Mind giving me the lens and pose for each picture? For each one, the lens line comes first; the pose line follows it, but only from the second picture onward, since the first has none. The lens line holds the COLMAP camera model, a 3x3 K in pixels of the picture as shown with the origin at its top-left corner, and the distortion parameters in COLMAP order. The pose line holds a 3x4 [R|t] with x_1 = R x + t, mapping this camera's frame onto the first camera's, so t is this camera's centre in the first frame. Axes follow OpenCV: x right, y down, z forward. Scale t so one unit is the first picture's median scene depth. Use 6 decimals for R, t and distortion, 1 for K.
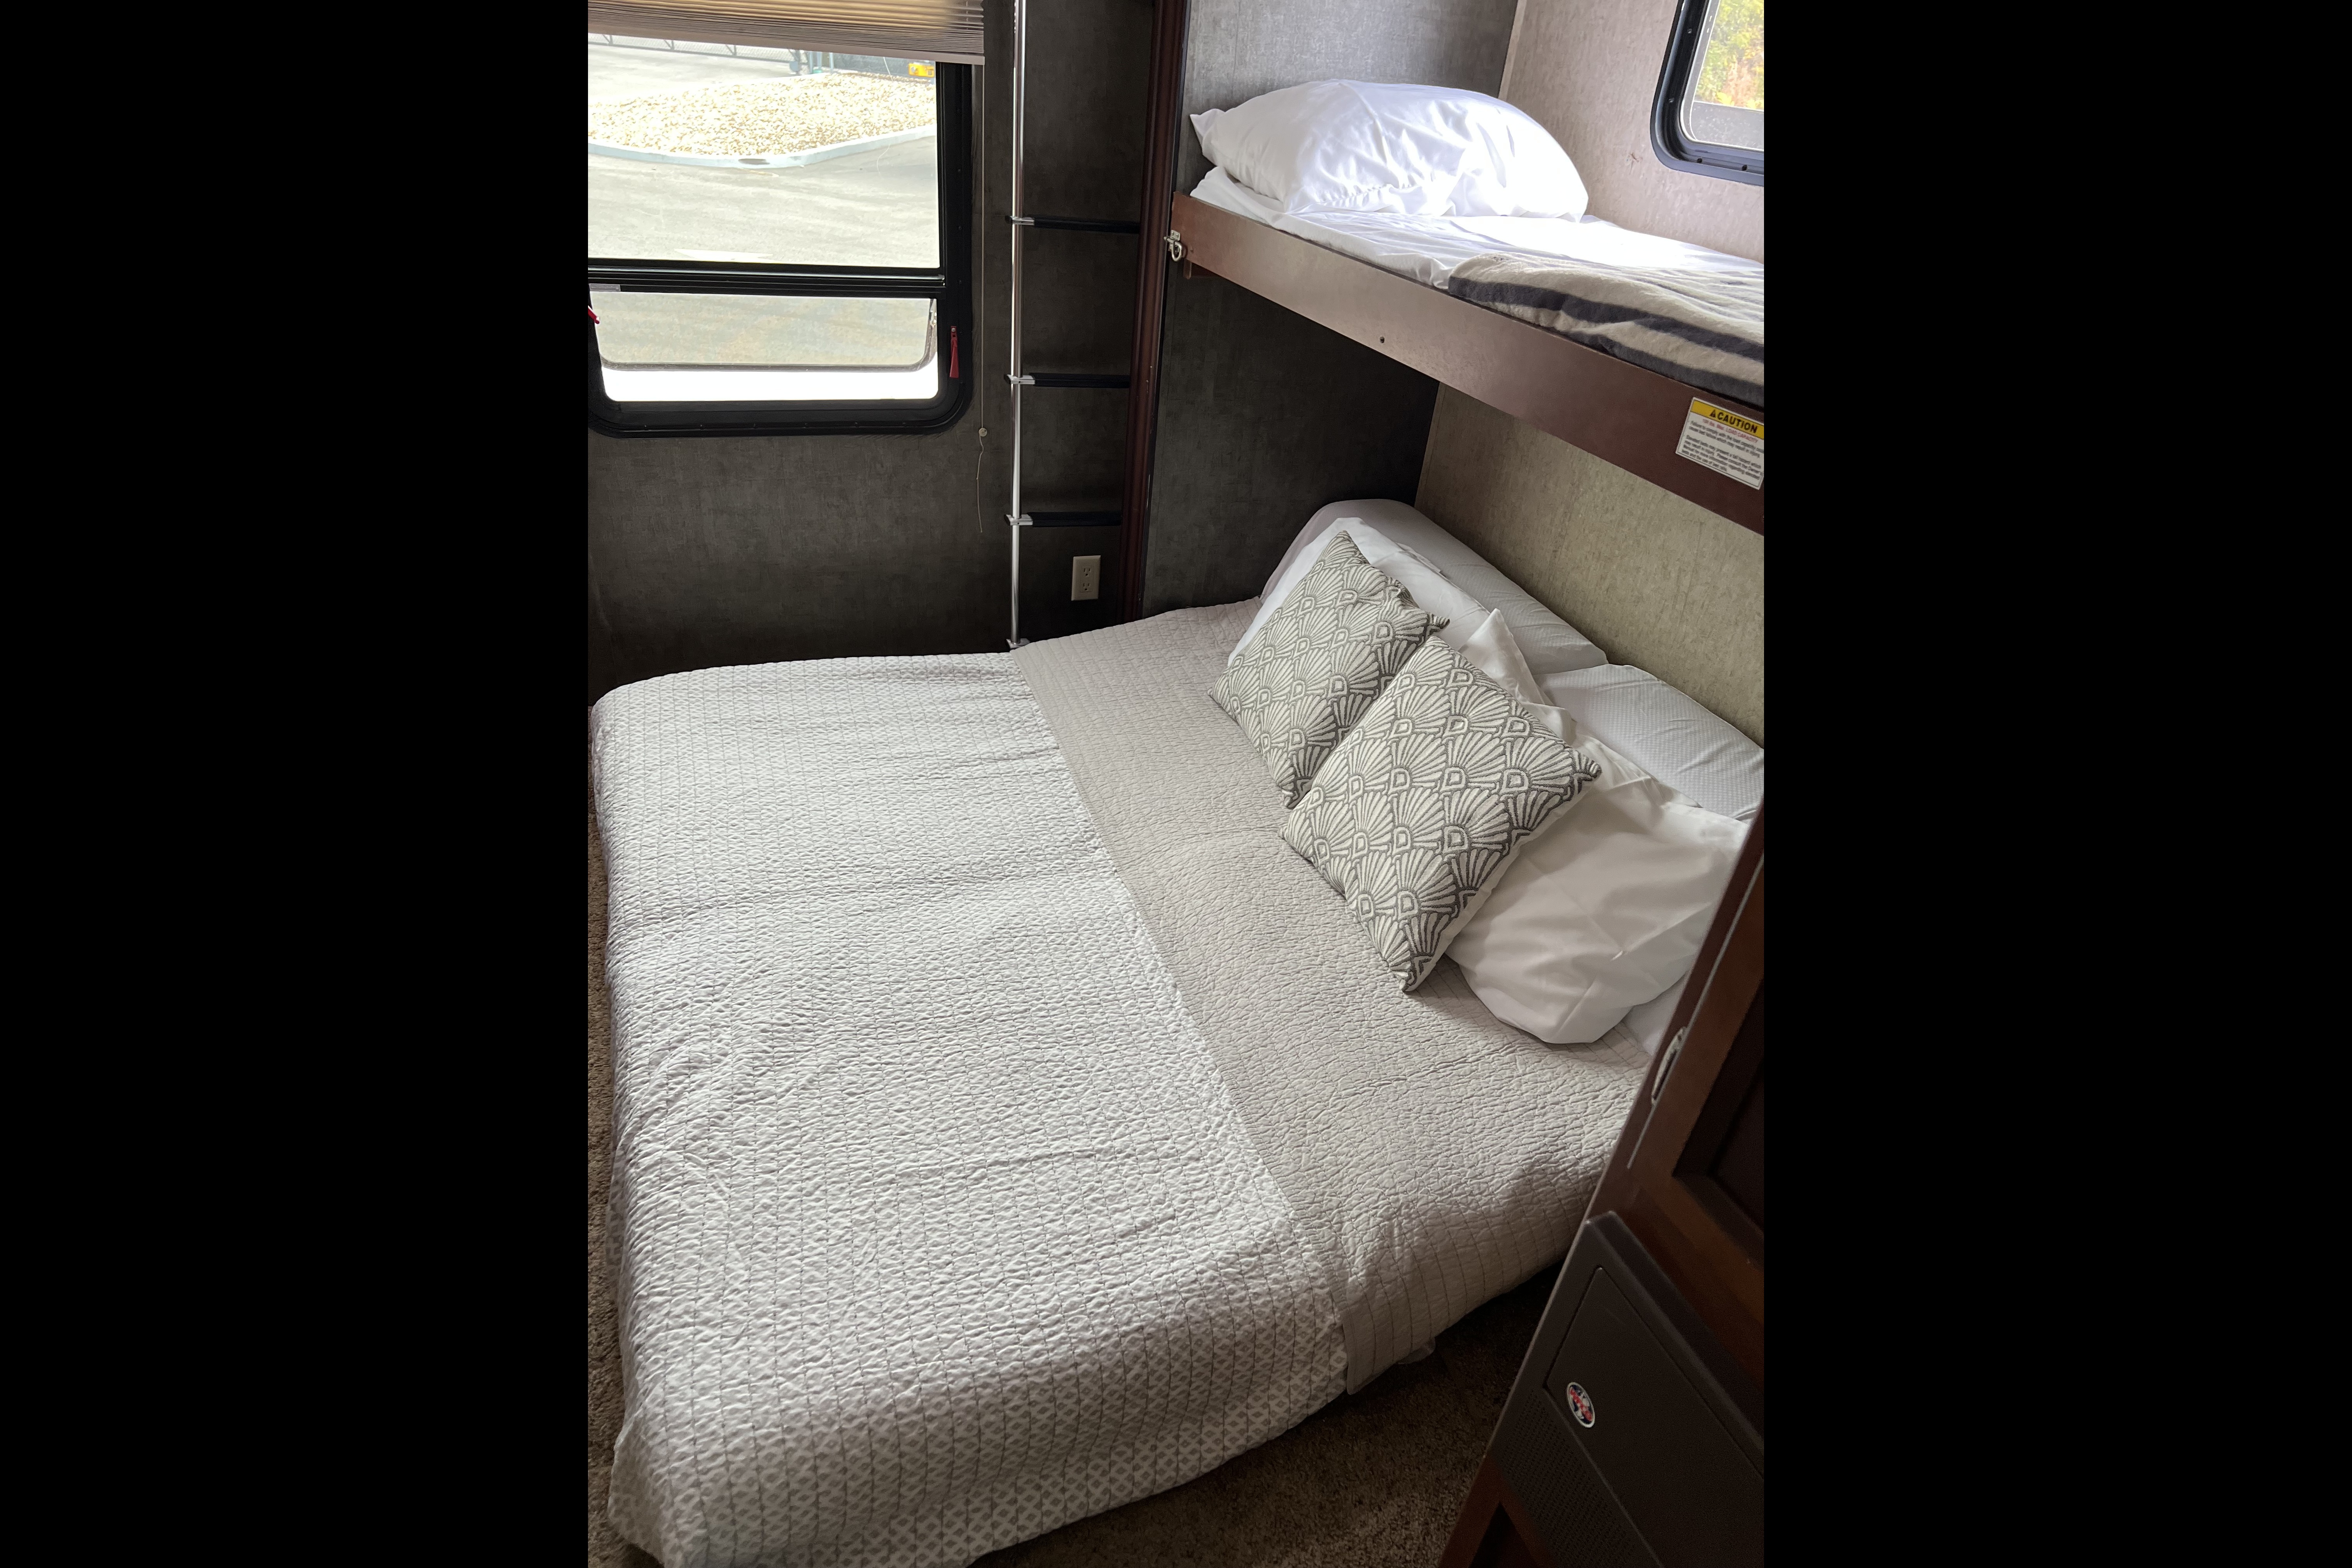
lens RADIAL K [[1147.2, 0, 1193.1], [0, 1147.2, 798.2], [0, 0, 1]] dist [0.003144, -0.014116]
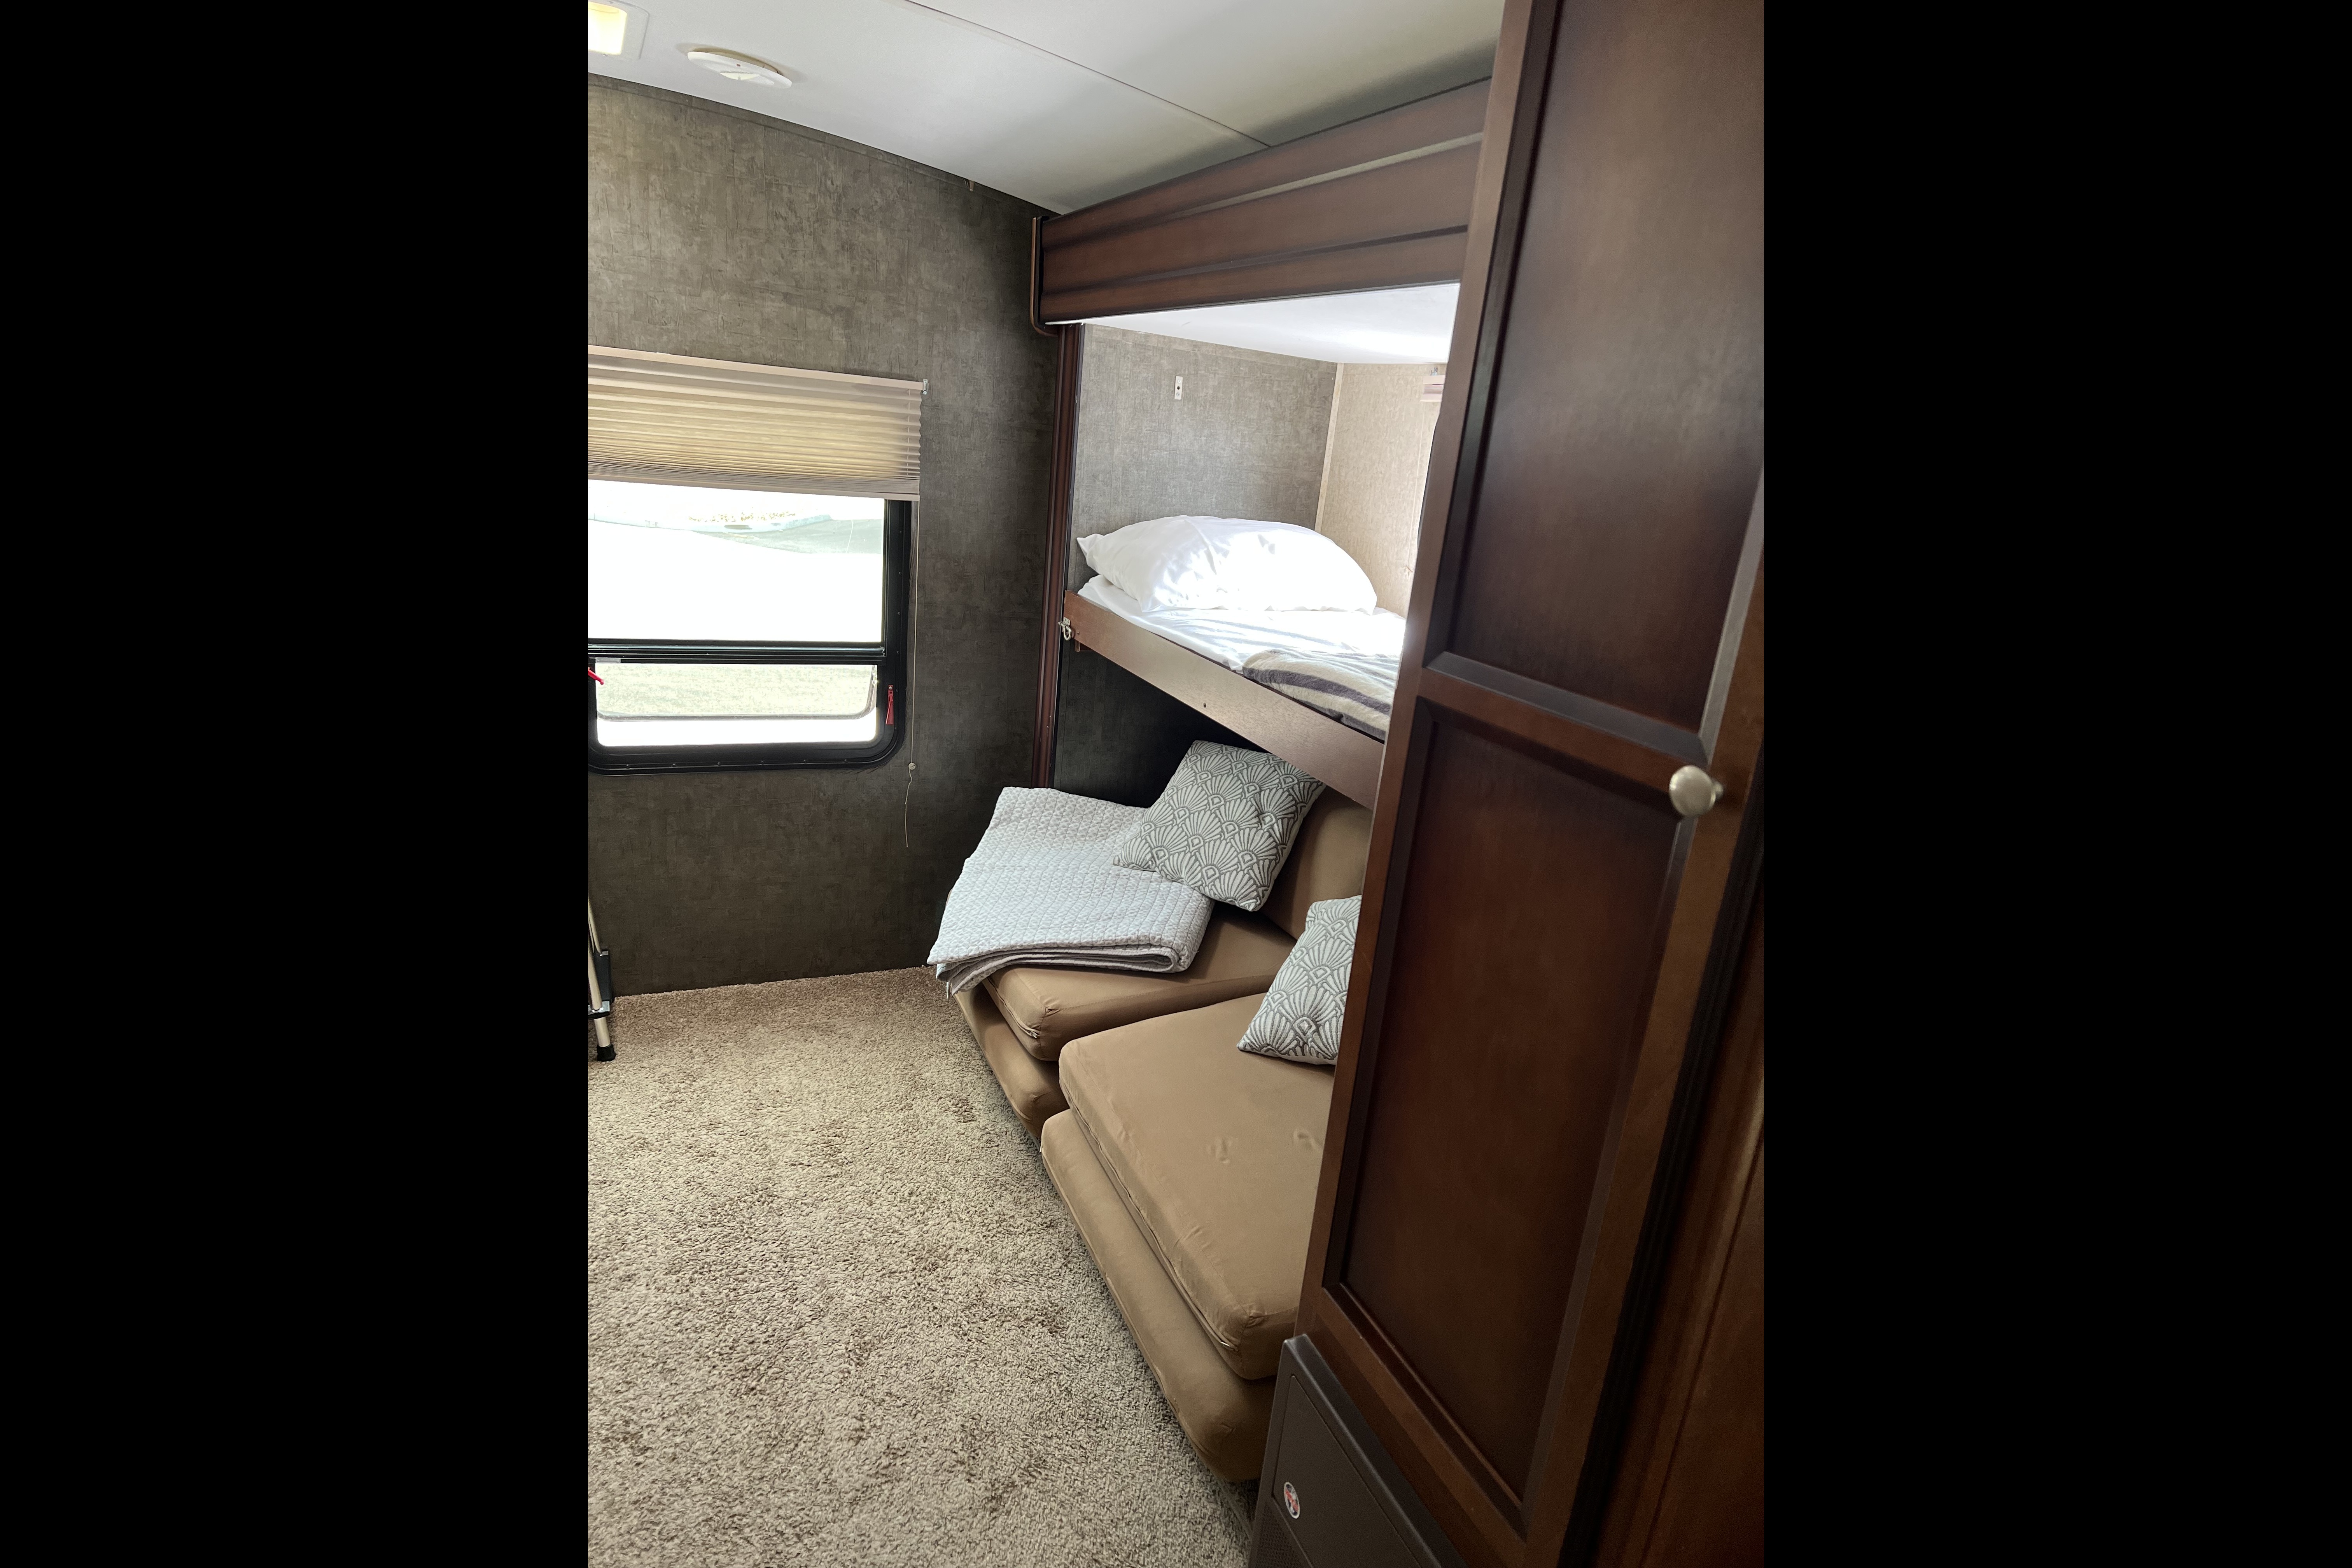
lens RADIAL K [[1143.3, 0, 1176.0], [0, 1143.3, 784.0], [0, 0, 1]] dist [0.023778, -0.038572]
pose [[0.999450, -0.006077, 0.032586, 0.063819], [0.014826, 0.961189, -0.275491, 0.038593], [-0.029647, 0.275823, 0.960751, -0.182432]]
